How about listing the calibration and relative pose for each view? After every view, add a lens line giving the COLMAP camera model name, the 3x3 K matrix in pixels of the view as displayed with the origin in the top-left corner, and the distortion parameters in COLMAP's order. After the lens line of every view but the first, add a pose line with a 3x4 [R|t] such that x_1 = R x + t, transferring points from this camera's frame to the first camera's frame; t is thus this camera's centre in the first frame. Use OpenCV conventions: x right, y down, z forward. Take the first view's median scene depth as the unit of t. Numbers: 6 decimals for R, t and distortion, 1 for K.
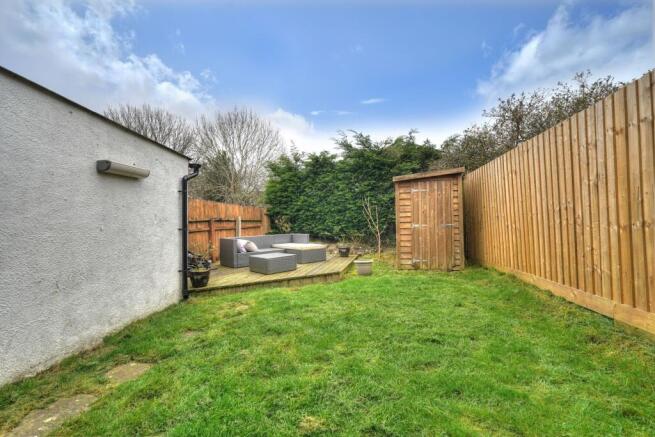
lens RADIAL K [[297.4, 0, 327.3], [0, 297.4, 223.4], [0, 0, 1]] dist [-0.000301, -0.000048]
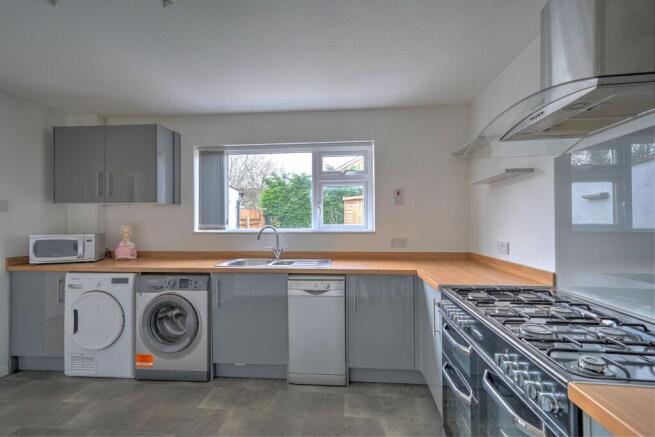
lens RADIAL K [[297.4, 0, 327.1], [0, 297.4, 219.7], [0, 0, 1]] dist [-0.000301, -0.000048]
pose [[0.996386, 0.012388, 0.084035, -0.015116], [-0.012698, 0.999914, 0.003153, -0.015391], [-0.083988, -0.004209, 0.996458, -0.478879]]
